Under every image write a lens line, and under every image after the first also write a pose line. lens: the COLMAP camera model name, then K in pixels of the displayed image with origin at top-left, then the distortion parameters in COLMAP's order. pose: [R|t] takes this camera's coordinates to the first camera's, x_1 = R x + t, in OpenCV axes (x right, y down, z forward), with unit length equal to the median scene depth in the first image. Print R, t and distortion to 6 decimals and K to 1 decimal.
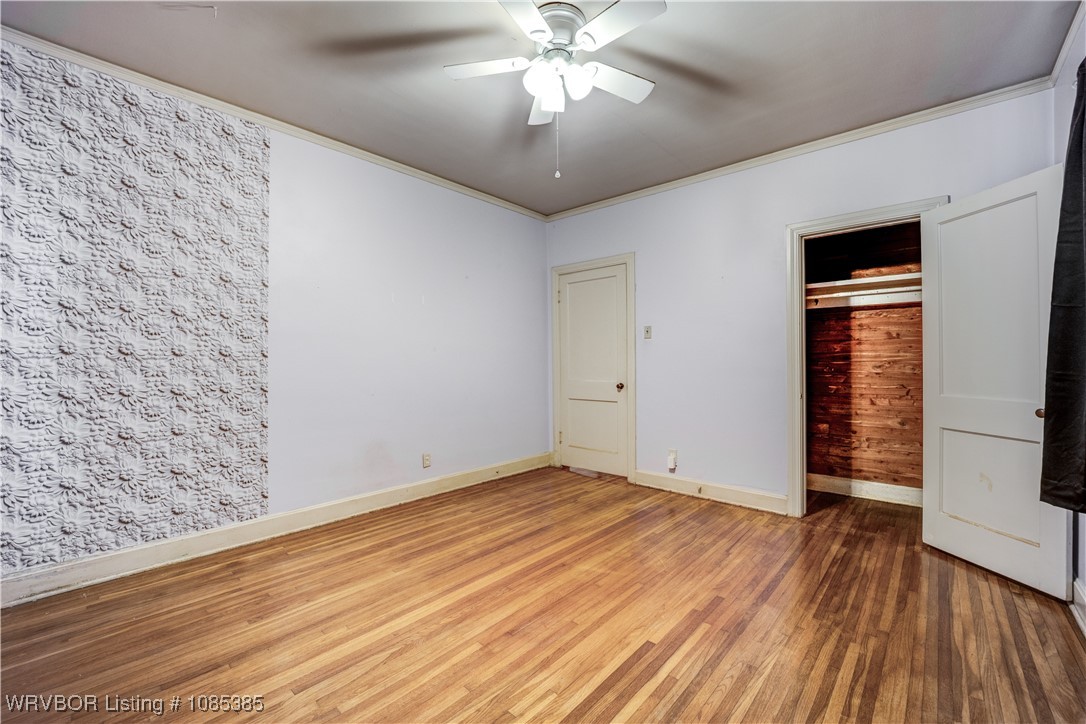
lens RADIAL K [[439.5, 0, 542.8], [0, 439.5, 362.6], [0, 0, 1]] dist [-0.017106, 0.000165]
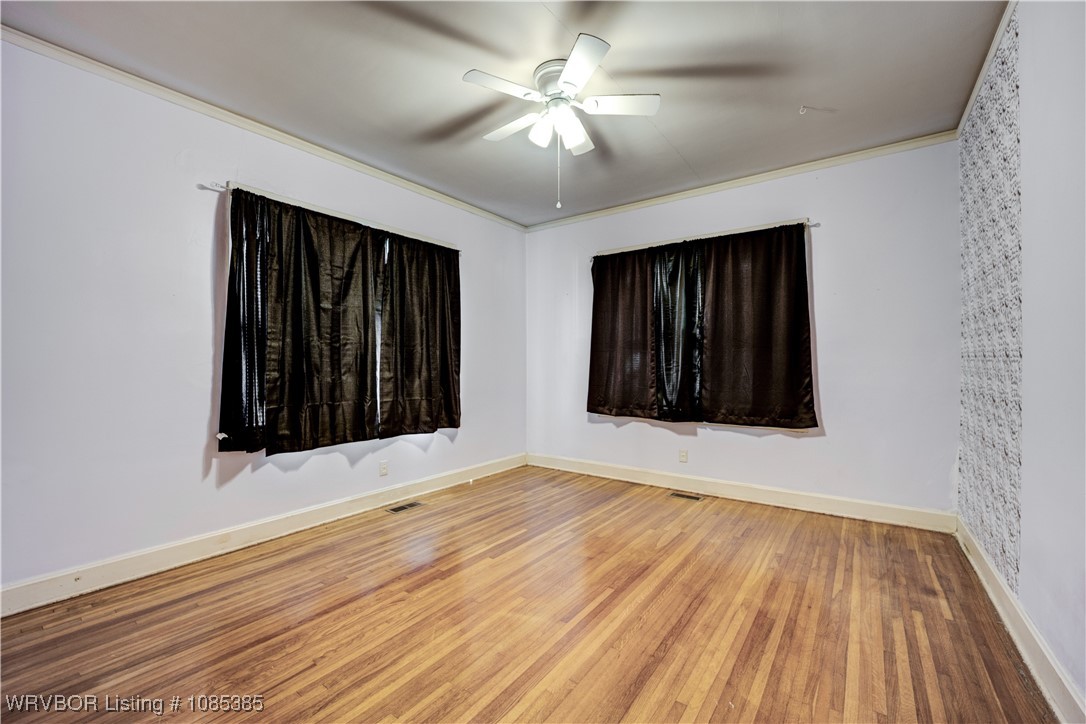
lens RADIAL K [[439.5, 0, 542.8], [0, 439.5, 365.1], [0, 0, 1]] dist [-0.017106, 0.000165]
pose [[-0.994449, 0.002684, -0.105188, 0.187923], [0.002376, 0.999993, 0.003049, -0.005140], [0.105195, 0.002782, -0.994448, 2.020410]]
